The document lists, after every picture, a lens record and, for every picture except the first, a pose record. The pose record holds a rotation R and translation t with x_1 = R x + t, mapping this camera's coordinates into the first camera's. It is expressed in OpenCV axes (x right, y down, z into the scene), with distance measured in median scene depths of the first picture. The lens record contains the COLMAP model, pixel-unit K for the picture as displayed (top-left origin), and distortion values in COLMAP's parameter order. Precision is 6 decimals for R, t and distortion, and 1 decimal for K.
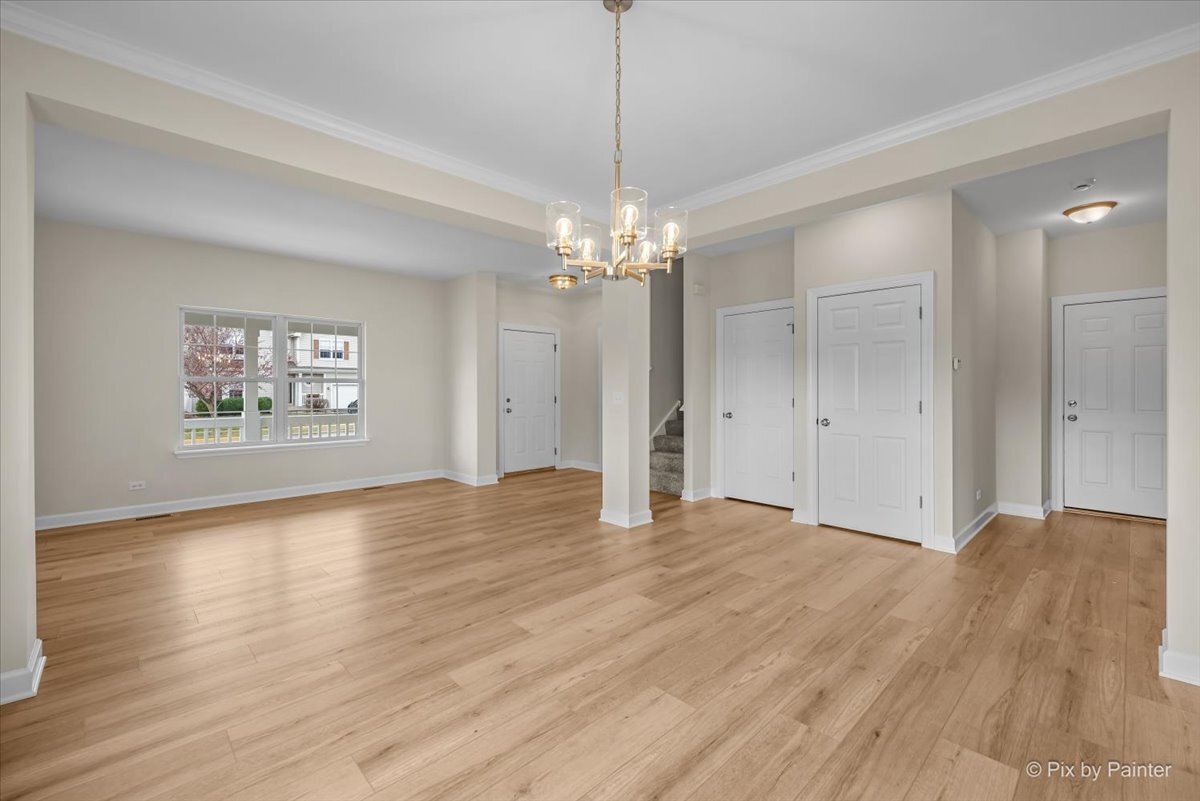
lens RADIAL K [[504.5, 0, 605.0], [0, 504.5, 388.9], [0, 0, 1]] dist [0.001425, -0.000028]
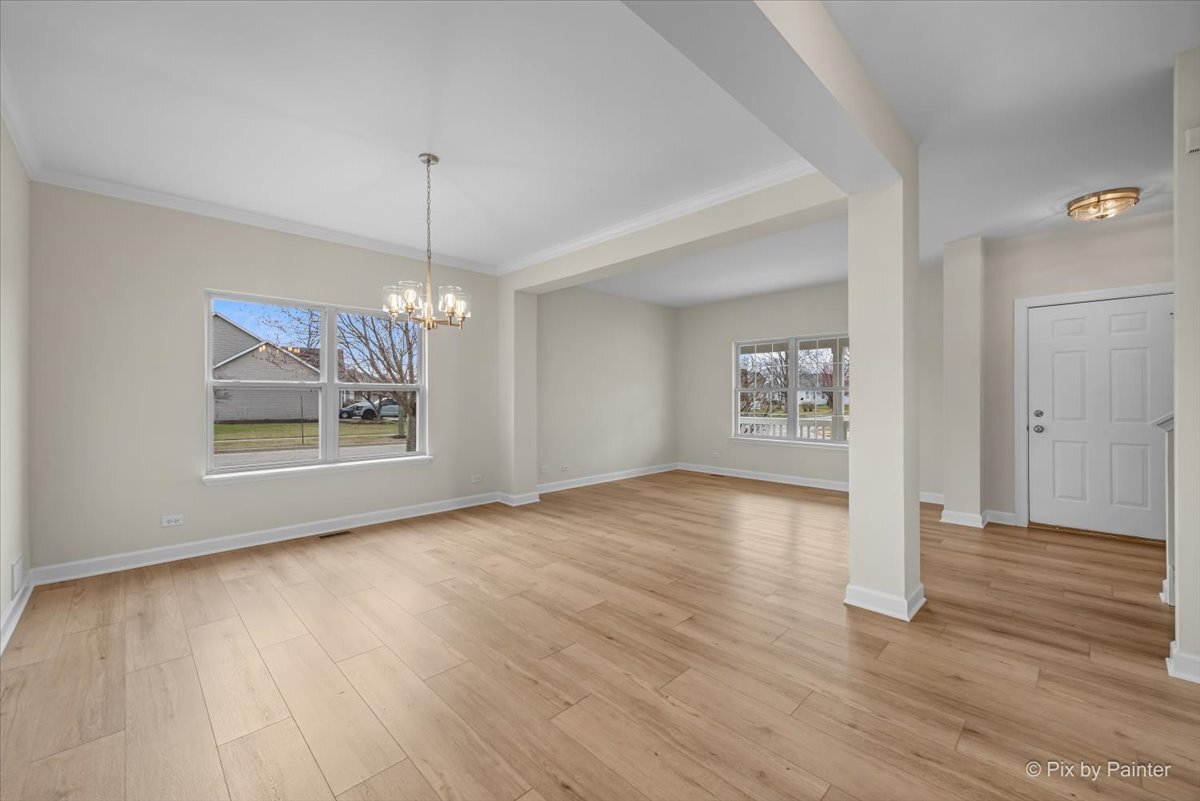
lens RADIAL K [[480.7, 0, 601.4], [0, 480.7, 391.3], [0, 0, 1]] dist [-0.001202, -0.000266]
pose [[0.010925, -0.010091, -0.999889, 1.169294], [-0.002785, 0.999945, -0.010122, 0.003353], [0.999936, 0.002895, 0.010897, 1.133088]]
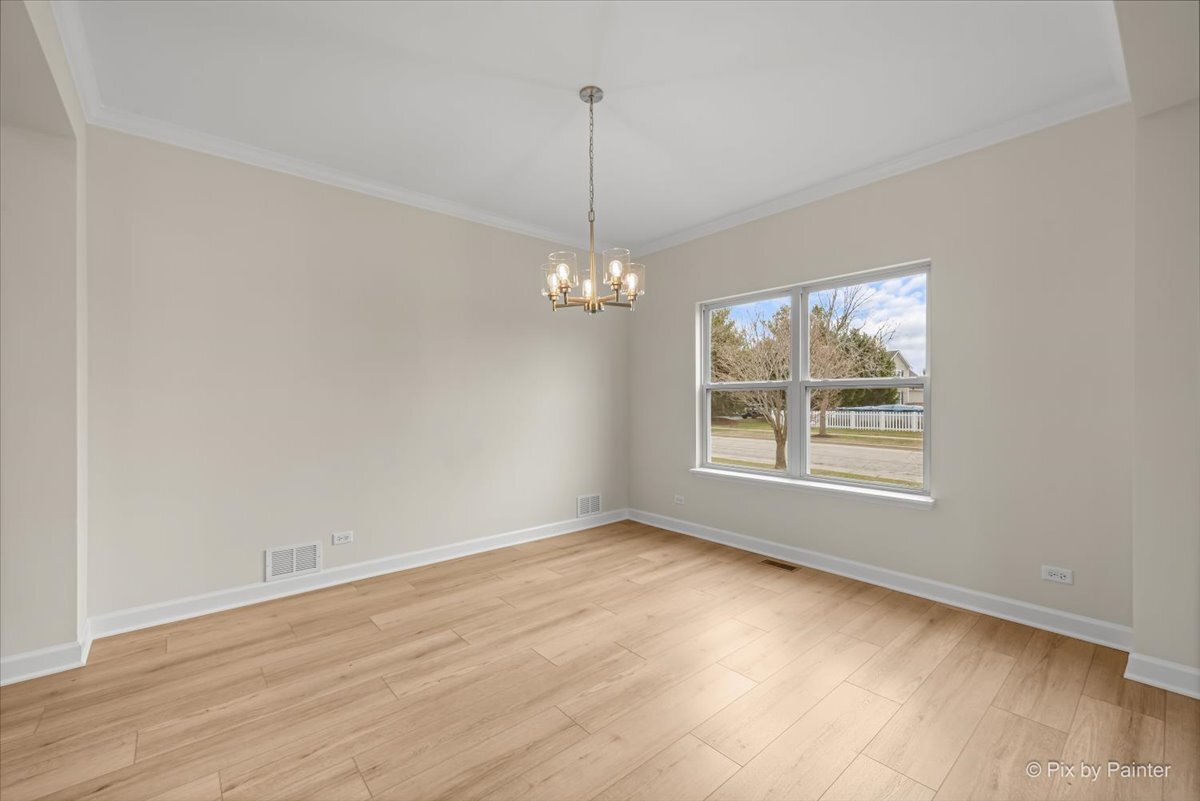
lens RADIAL K [[489.5, 0, 600.0], [0, 489.5, 400.5], [0, 0, 1]] dist [-0.000303, -0.000038]
pose [[-0.998172, 0.003218, 0.060360, -0.051500], [0.003887, 0.999932, 0.010960, -0.004102], [-0.060320, 0.011175, -0.998117, 1.650808]]
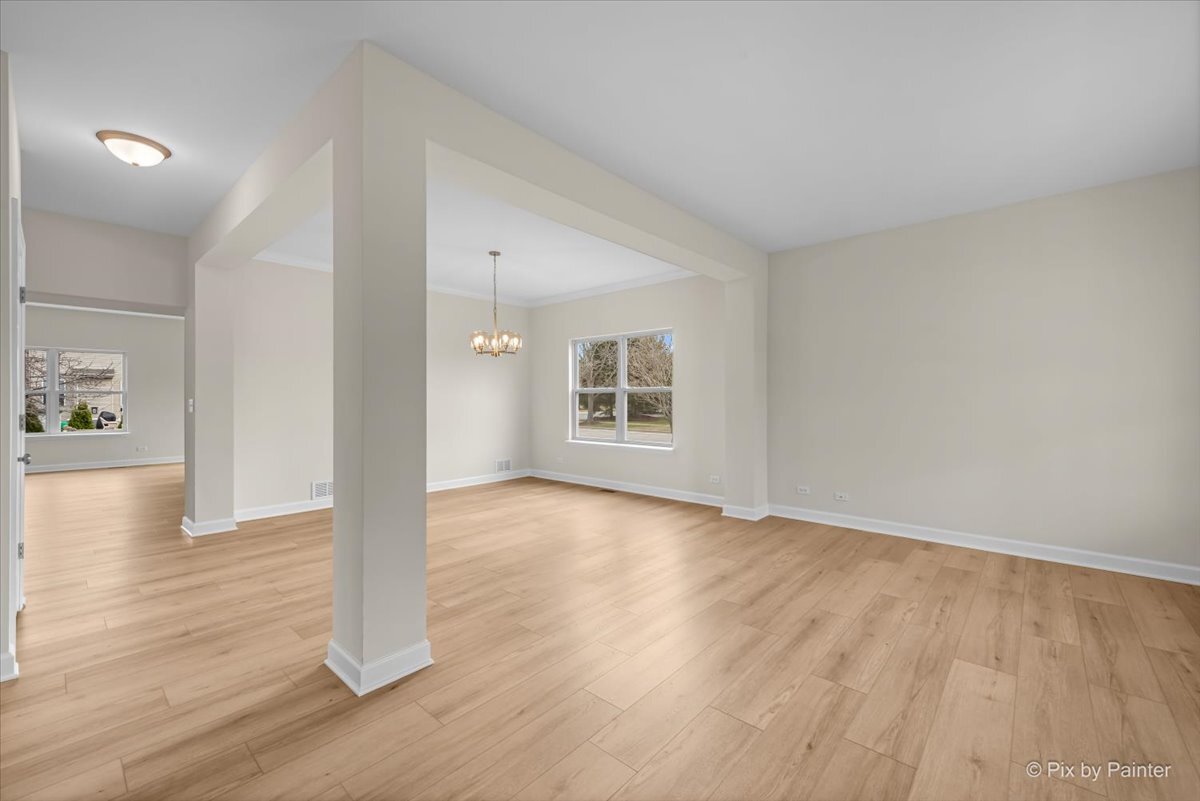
lens RADIAL K [[490.5, 0, 608.0], [0, 490.5, 398.7], [0, 0, 1]] dist [-0.000460, -0.000233]
pose [[-0.996406, 0.002762, -0.084666, -0.261781], [0.001946, 0.999951, 0.009722, -0.012184], [0.084689, 0.009522, -0.996362, 2.701654]]
